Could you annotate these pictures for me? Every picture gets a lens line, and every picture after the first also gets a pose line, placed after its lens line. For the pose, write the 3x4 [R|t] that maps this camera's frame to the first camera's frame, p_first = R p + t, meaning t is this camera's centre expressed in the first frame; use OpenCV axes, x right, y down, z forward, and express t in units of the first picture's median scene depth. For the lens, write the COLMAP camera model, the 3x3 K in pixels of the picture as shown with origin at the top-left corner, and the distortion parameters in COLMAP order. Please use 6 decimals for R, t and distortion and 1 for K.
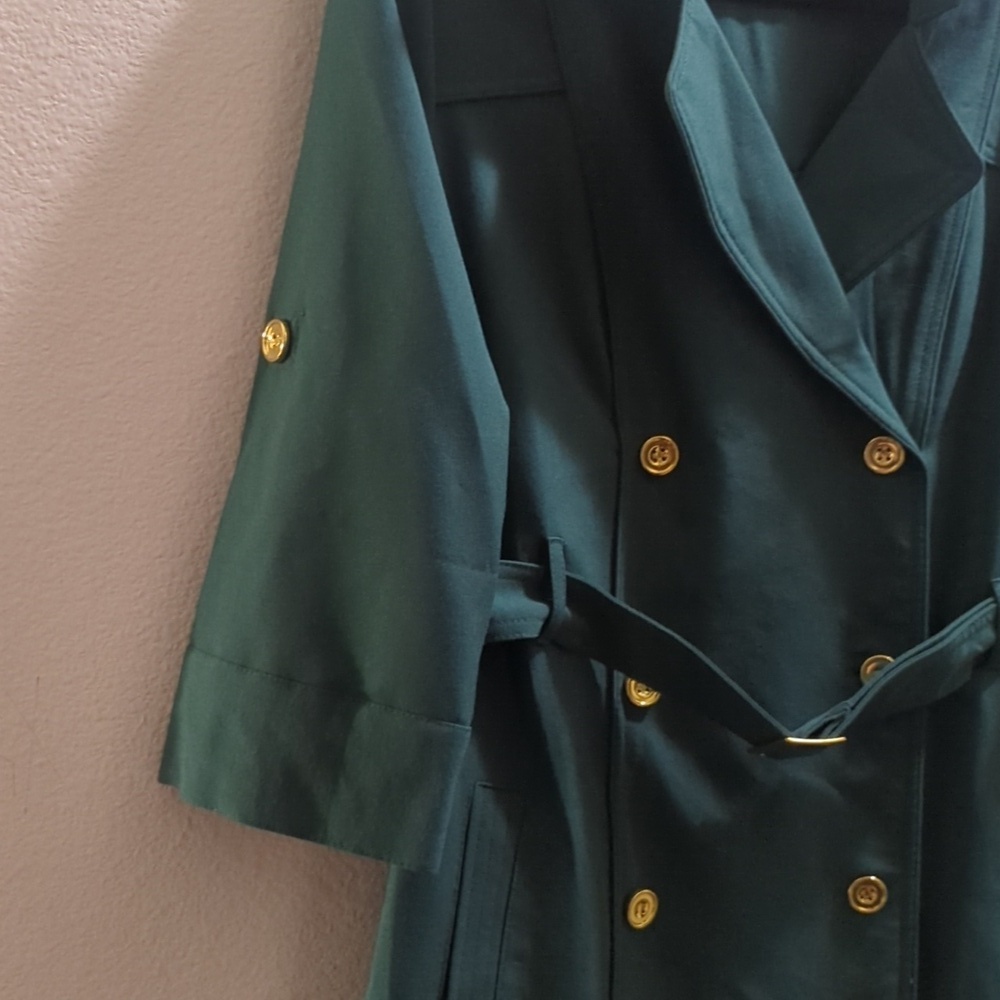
lens RADIAL K [[1676.8, 0, 495.3], [0, 1676.8, 506.1], [0, 0, 1]] dist [0.034369, 0.000000]
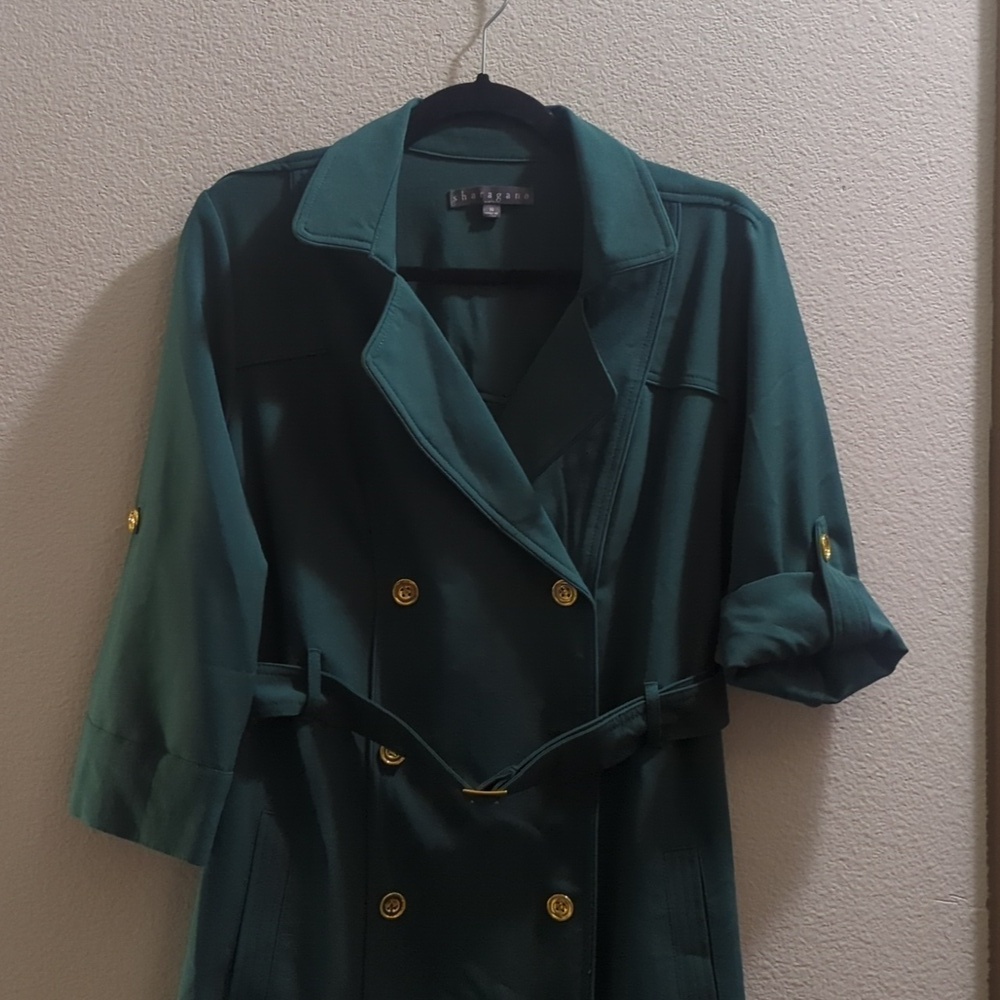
lens RADIAL K [[1676.8, 0, 499.5], [0, 1676.8, 494.8], [0, 0, 1]] dist [0.034369, 0.000000]
pose [[0.966970, -0.003410, -0.254868, 0.585706], [-0.008614, 0.998902, -0.046049, -0.051925], [0.254745, 0.046723, 0.965879, -0.423701]]
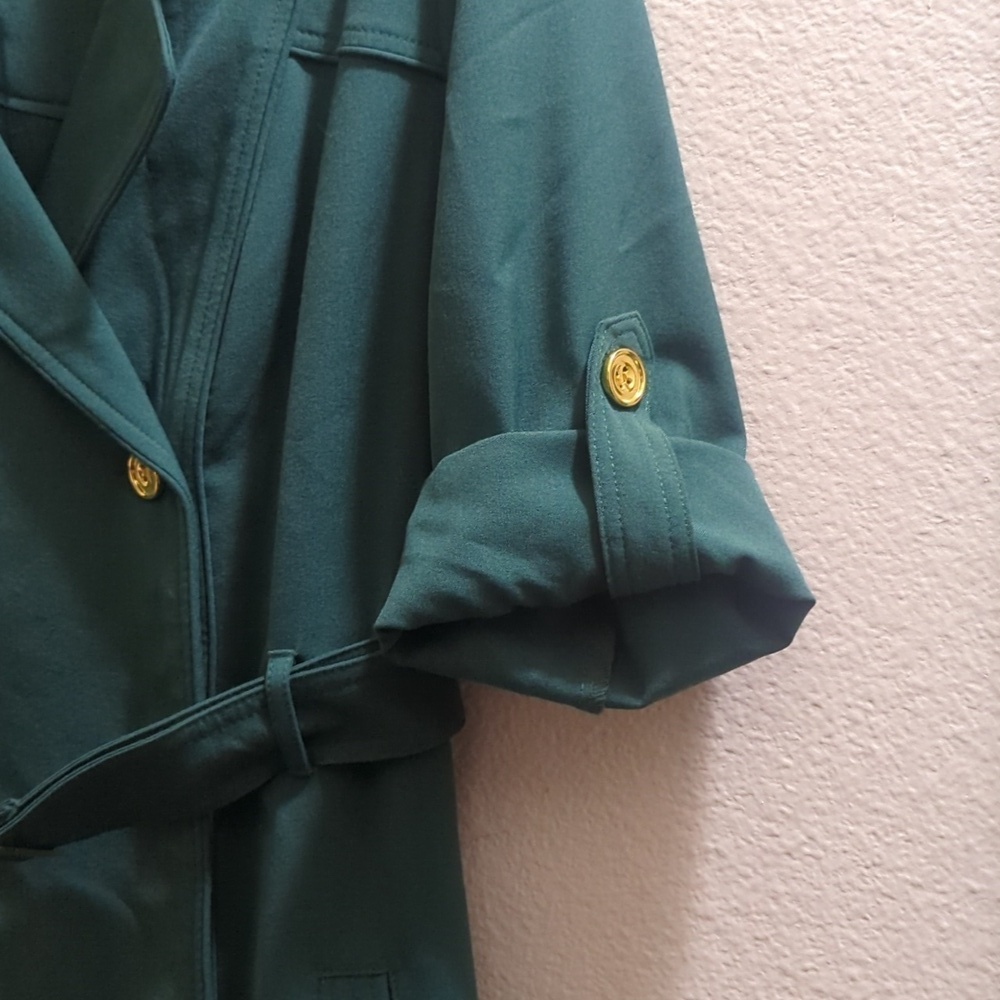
lens RADIAL K [[1676.8, 0, 502.6], [0, 1676.8, 504.1], [0, 0, 1]] dist [0.034369, 0.000000]
pose [[0.810621, 0.024305, -0.585066, 0.862692], [-0.007431, 0.999485, 0.031225, -0.044858], [0.585524, -0.020964, 0.810384, 0.530828]]
